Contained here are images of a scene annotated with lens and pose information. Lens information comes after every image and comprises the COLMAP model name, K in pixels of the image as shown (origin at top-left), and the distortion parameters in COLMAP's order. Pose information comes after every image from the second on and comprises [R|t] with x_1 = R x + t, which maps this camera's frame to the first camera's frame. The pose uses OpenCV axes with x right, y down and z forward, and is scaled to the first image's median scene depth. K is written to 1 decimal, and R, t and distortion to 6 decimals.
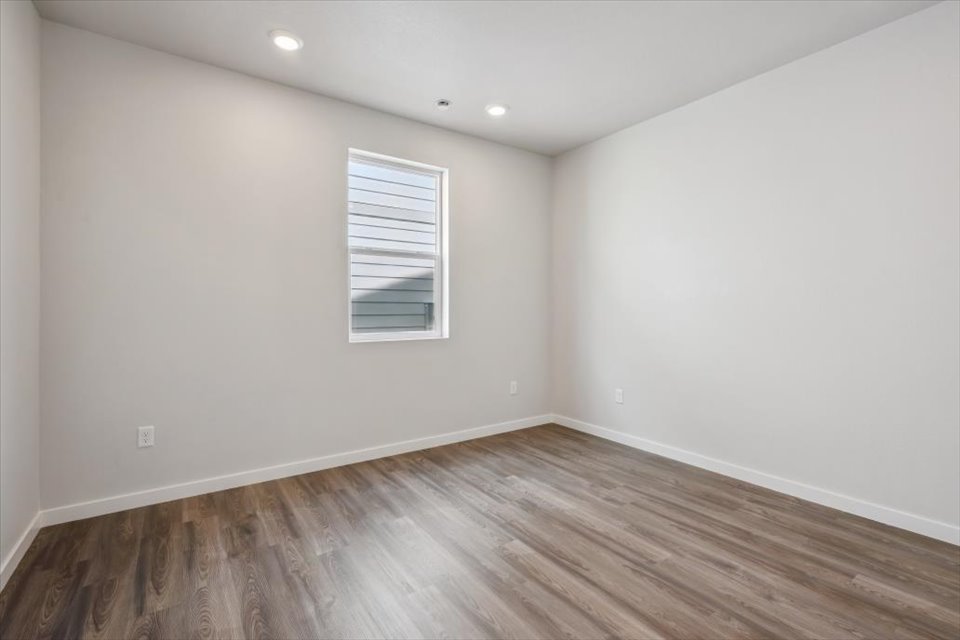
lens RADIAL K [[412.6, 0, 481.9], [0, 412.6, 319.5], [0, 0, 1]] dist [-0.000762, -0.000040]
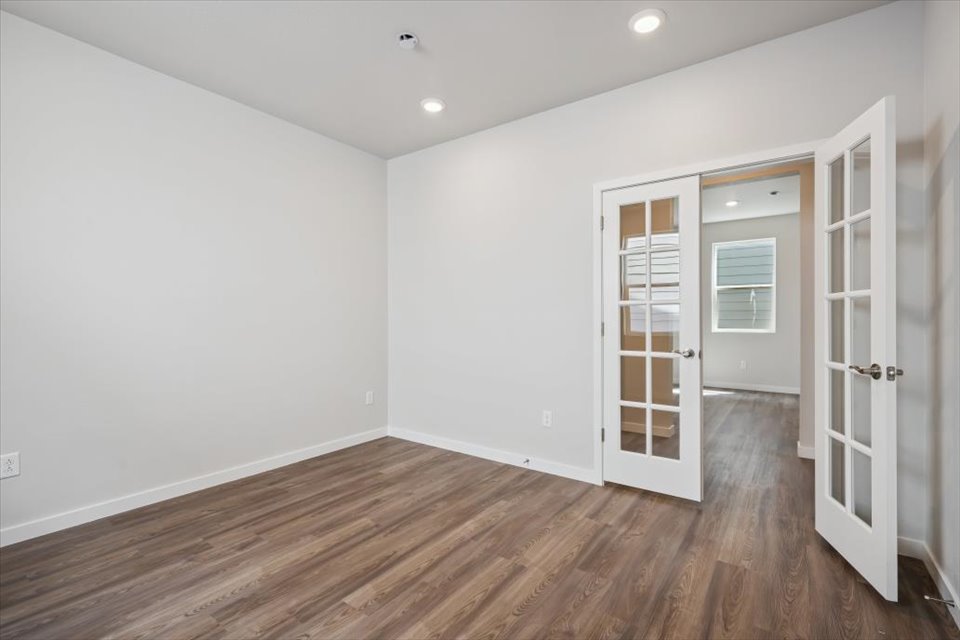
lens RADIAL K [[412.6, 0, 481.9], [0, 412.6, 319.5], [0, 0, 1]] dist [-0.000762, -0.000040]
pose [[-0.285191, -0.003136, 0.958466, -0.718170], [0.022892, 0.999687, 0.010083, -0.018600], [-0.958197, 0.024817, -0.285030, 0.891940]]
